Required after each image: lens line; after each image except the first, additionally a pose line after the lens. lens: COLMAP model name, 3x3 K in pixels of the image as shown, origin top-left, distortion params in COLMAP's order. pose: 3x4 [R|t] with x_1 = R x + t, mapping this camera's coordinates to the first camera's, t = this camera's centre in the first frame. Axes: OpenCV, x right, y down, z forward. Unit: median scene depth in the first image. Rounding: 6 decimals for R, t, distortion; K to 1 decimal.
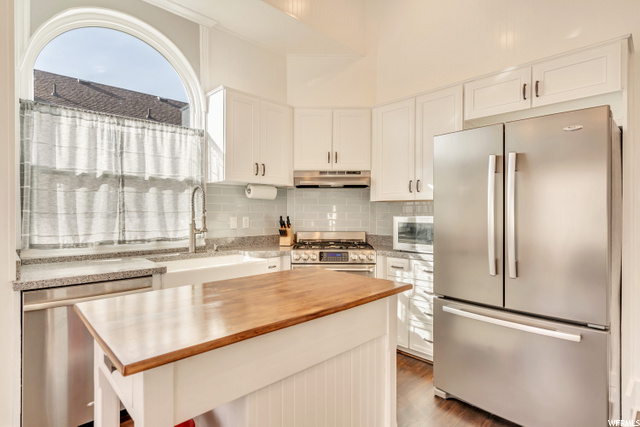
lens RADIAL K [[321.7, 0, 320.0], [0, 321.7, 213.5], [0, 0, 1]] dist [0.003325, 0.000672]
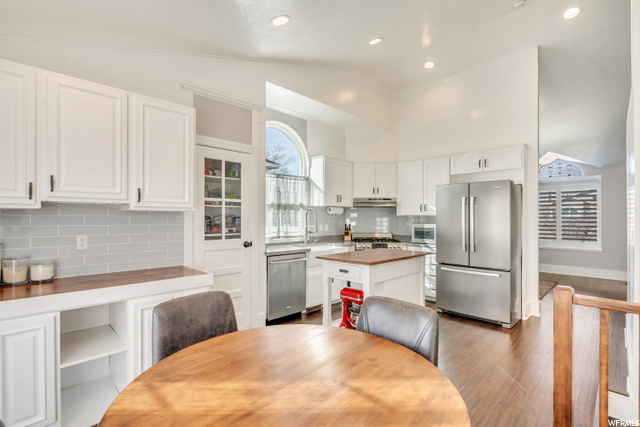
lens RADIAL K [[290.2, 0, 320.0], [0, 290.2, 213.5], [0, 0, 1]] dist [0.004761, 0.000805]
pose [[0.999952, 0.001627, 0.009650, -0.309533], [-0.001437, 0.999804, -0.019731, -0.019354], [-0.009681, 0.019716, 0.999759, -0.646944]]
